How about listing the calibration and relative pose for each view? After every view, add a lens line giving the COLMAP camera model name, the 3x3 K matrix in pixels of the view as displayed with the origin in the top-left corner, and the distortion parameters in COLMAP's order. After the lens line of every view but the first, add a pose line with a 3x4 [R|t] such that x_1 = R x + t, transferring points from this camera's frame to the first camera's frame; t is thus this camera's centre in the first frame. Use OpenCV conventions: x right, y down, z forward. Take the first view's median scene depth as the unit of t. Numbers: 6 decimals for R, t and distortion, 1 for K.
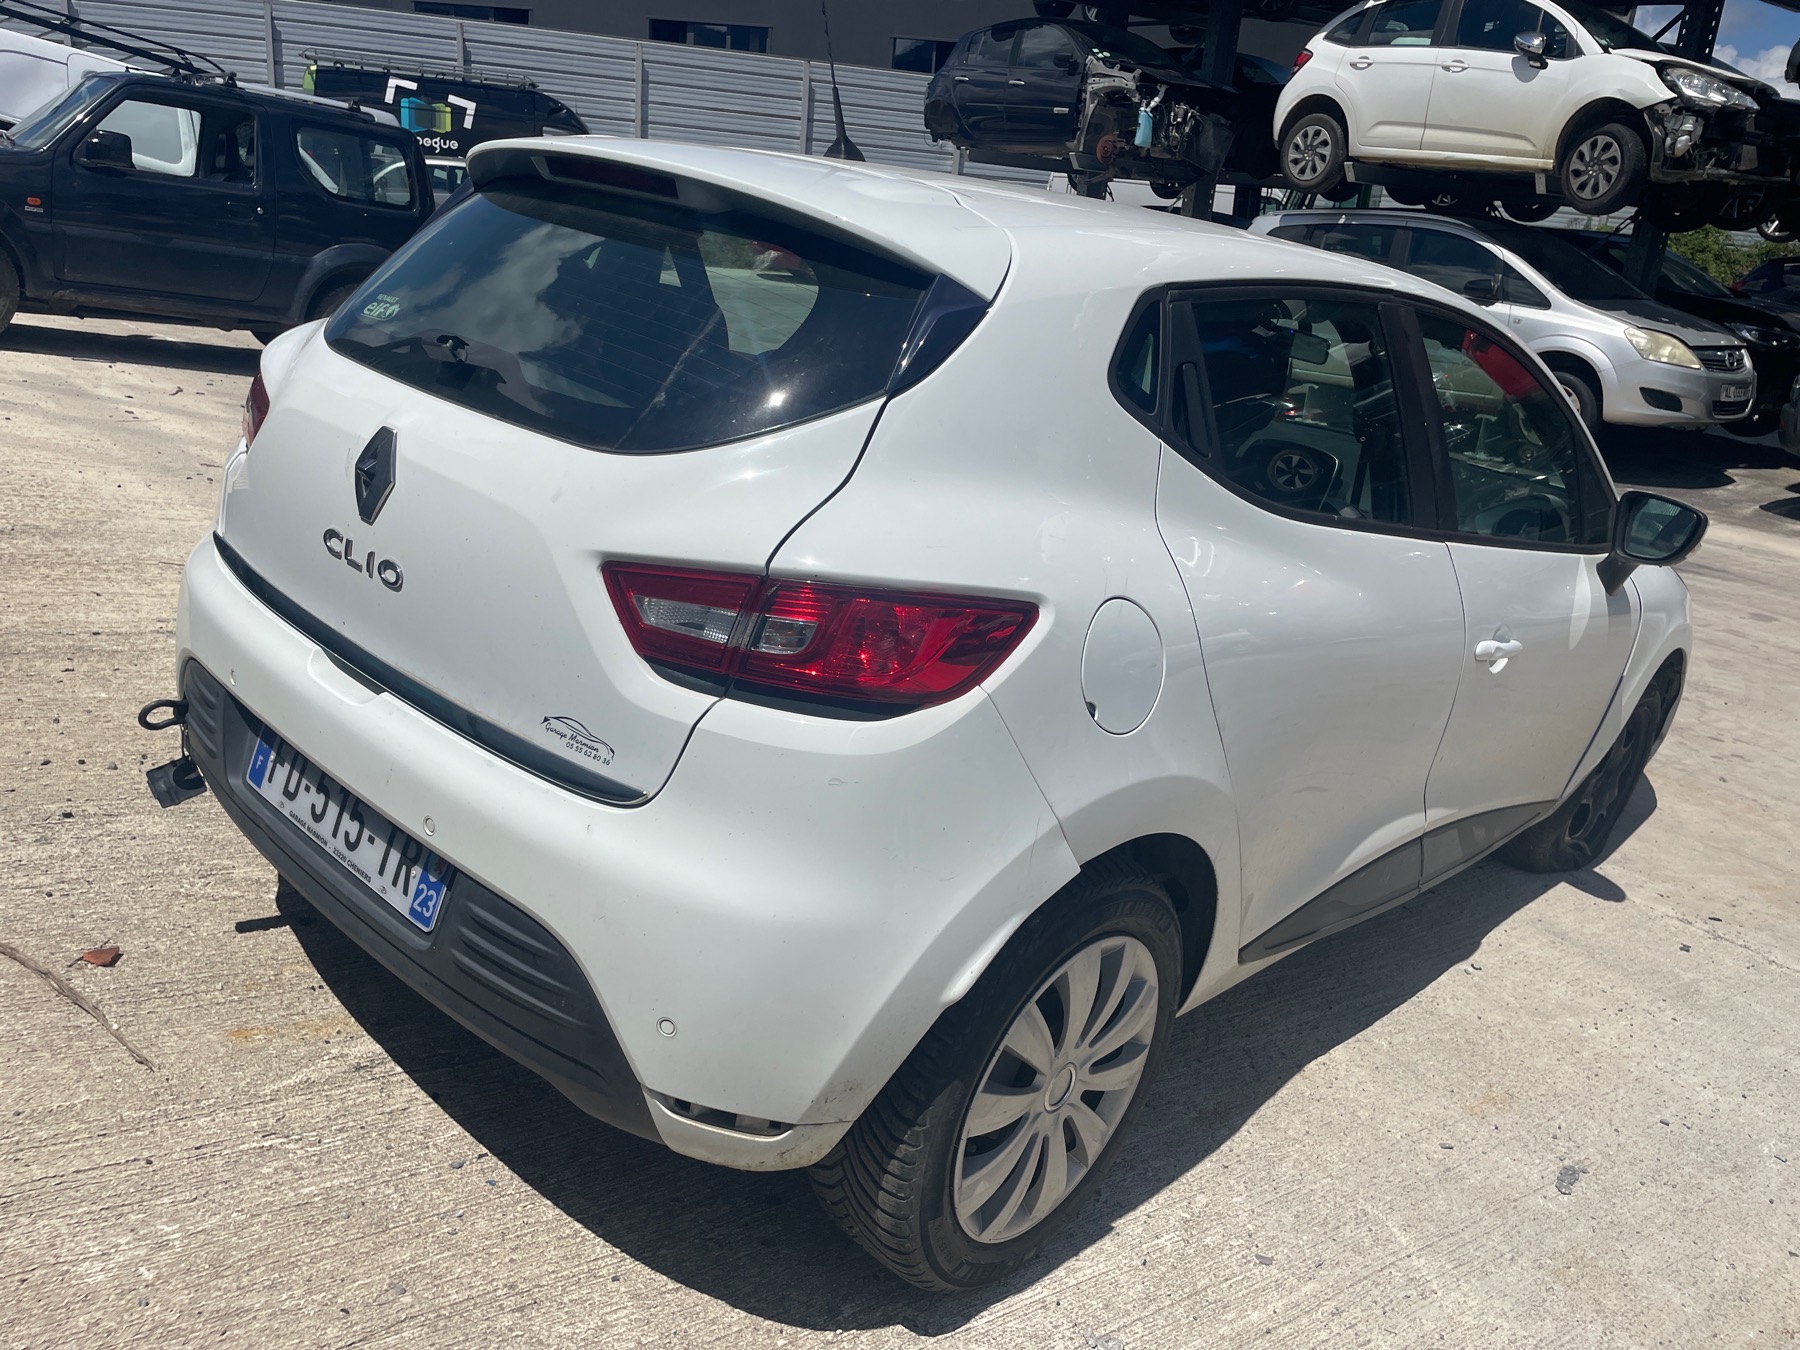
lens RADIAL K [[1367.3, 0, 897.5], [0, 1367.3, 680.5], [0, 0, 1]] dist [0.076520, -0.105021]
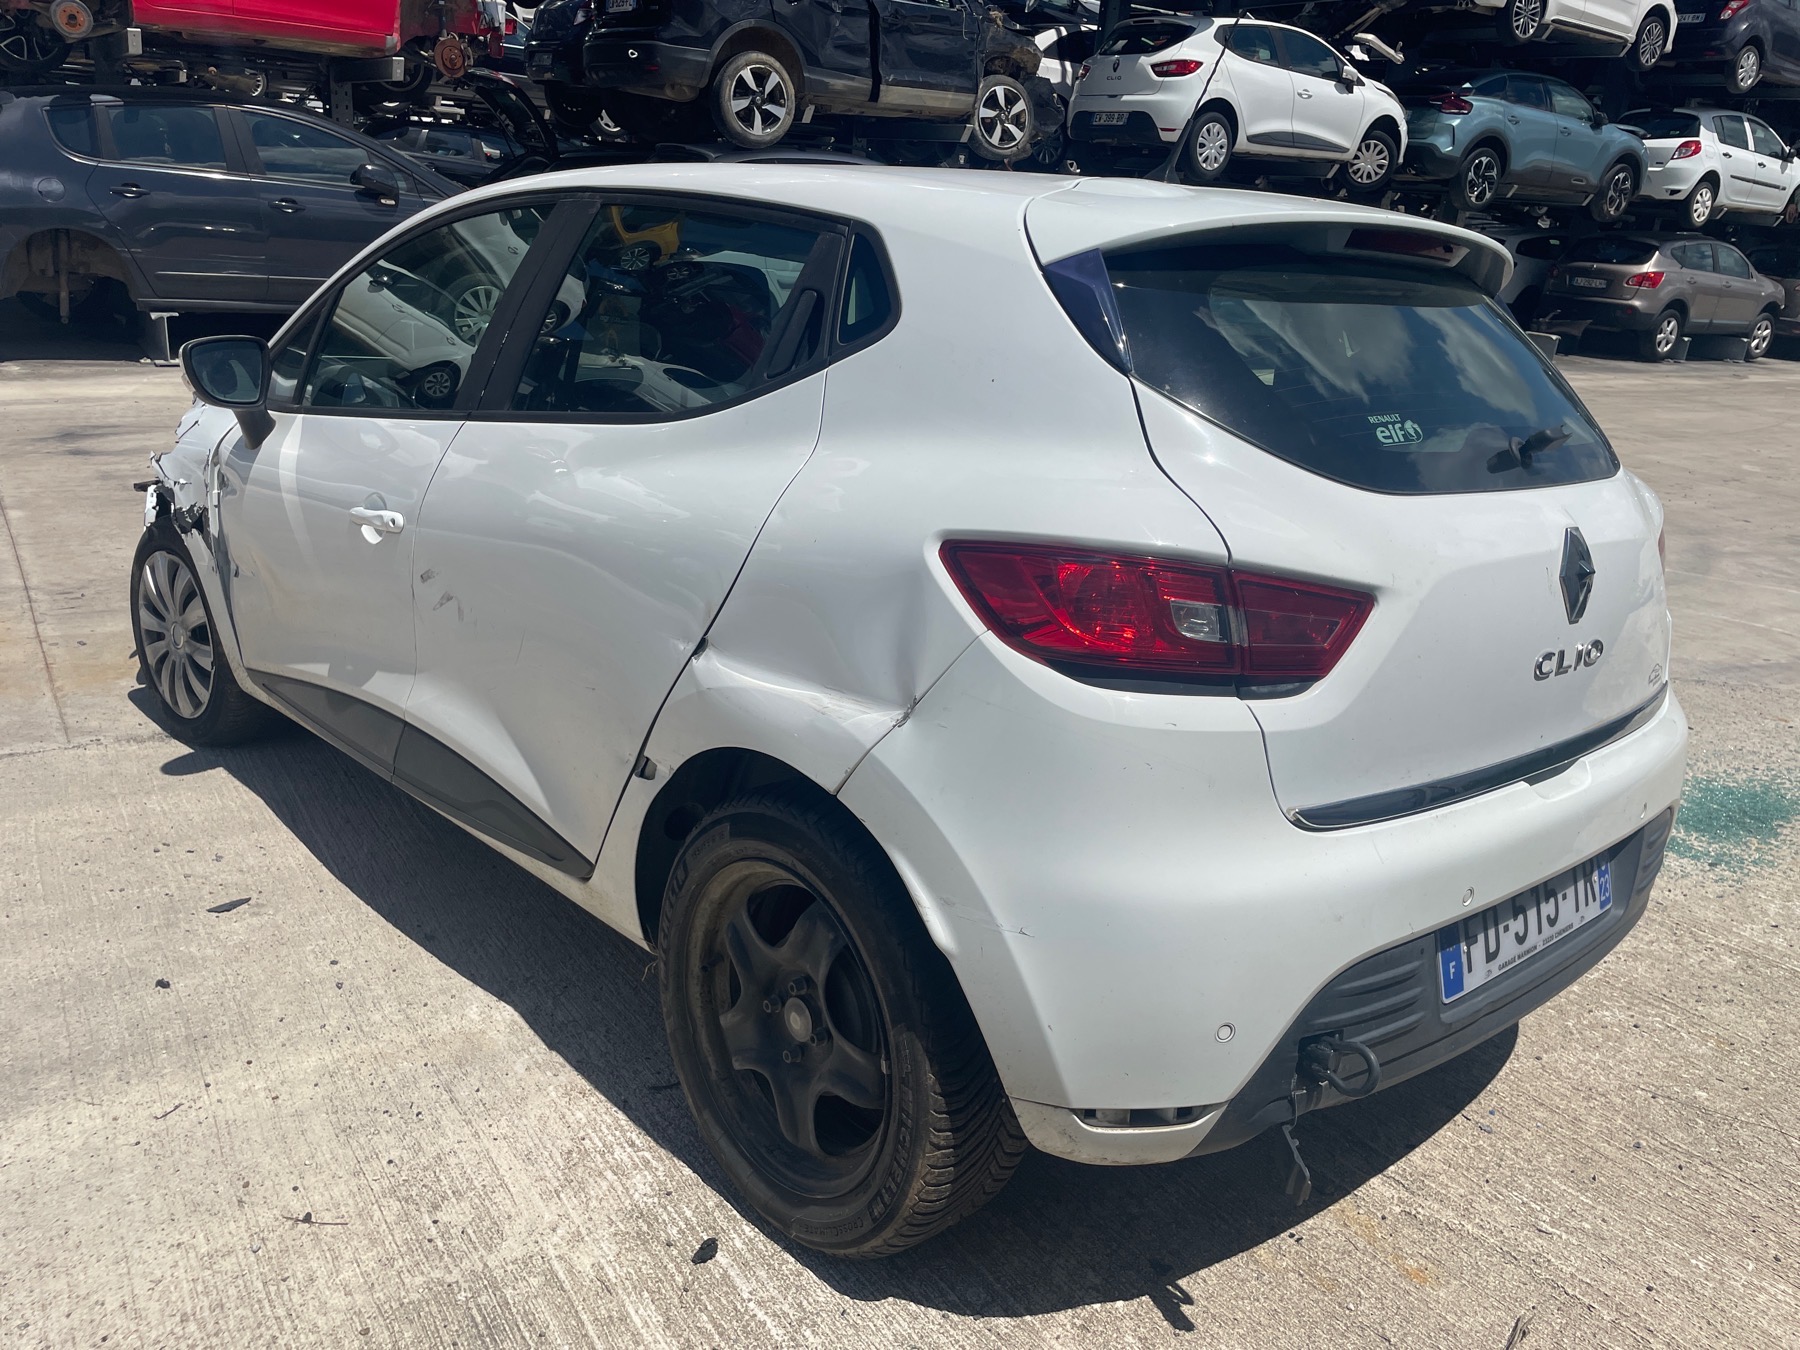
lens RADIAL K [[1367.3, 0, 919.4], [0, 1367.3, 673.5], [0, 0, 1]] dist [0.076520, -0.105021]
pose [[0.095664, -0.427362, 0.899005, -1.060671], [0.266401, 0.881194, 0.390547, -0.468415], [-0.959103, 0.202134, 0.198148, 1.000946]]
